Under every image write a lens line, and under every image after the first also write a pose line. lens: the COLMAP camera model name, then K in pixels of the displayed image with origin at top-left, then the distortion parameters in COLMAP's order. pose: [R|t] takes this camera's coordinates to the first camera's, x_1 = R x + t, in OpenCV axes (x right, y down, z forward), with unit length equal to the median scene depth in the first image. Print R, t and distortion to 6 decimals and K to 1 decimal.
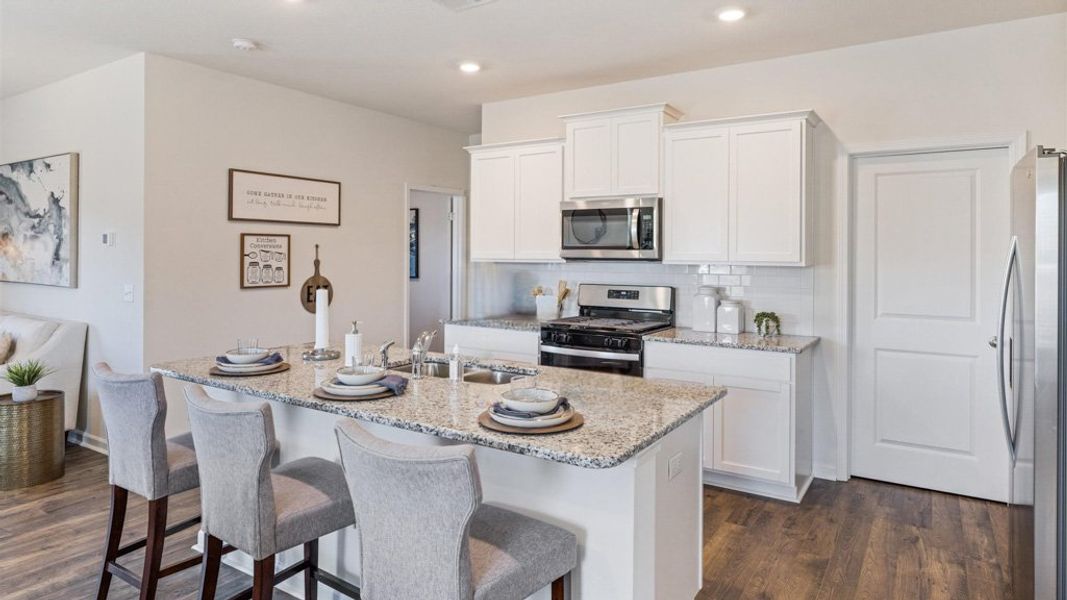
lens RADIAL K [[629.4, 0, 532.7], [0, 629.4, 253.6], [0, 0, 1]] dist [-0.007073, -0.000057]
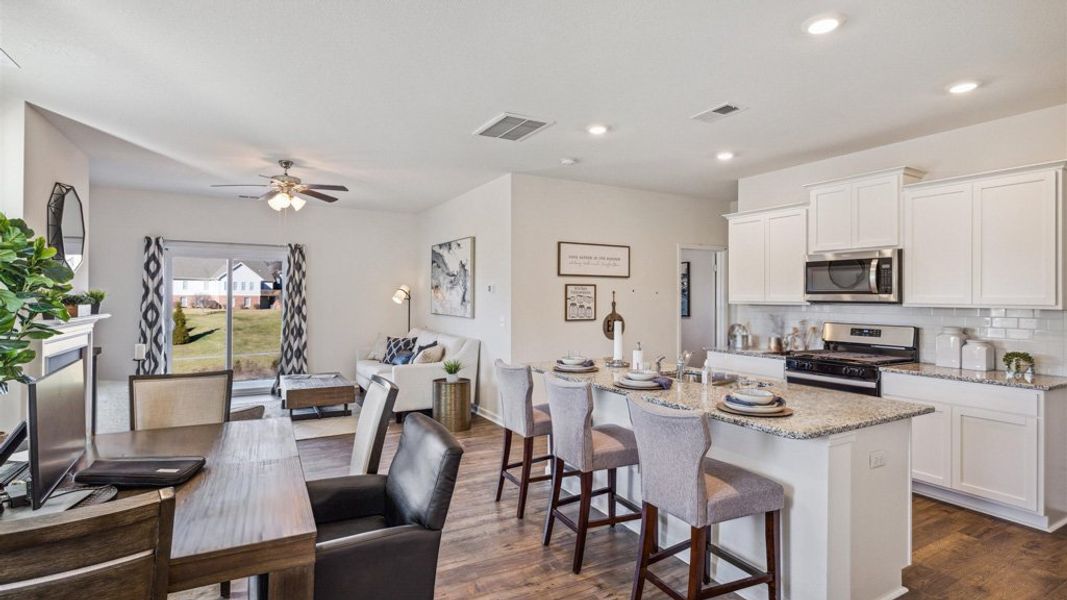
lens RADIAL K [[521.7, 0, 530.7], [0, 521.7, 292.6], [0, 0, 1]] dist [-0.002066, 0.000074]
pose [[0.884590, -0.005153, -0.466342, 0.052476], [0.001250, 0.999962, -0.008678, -0.001289], [0.466368, 0.007094, 0.884562, -0.167862]]
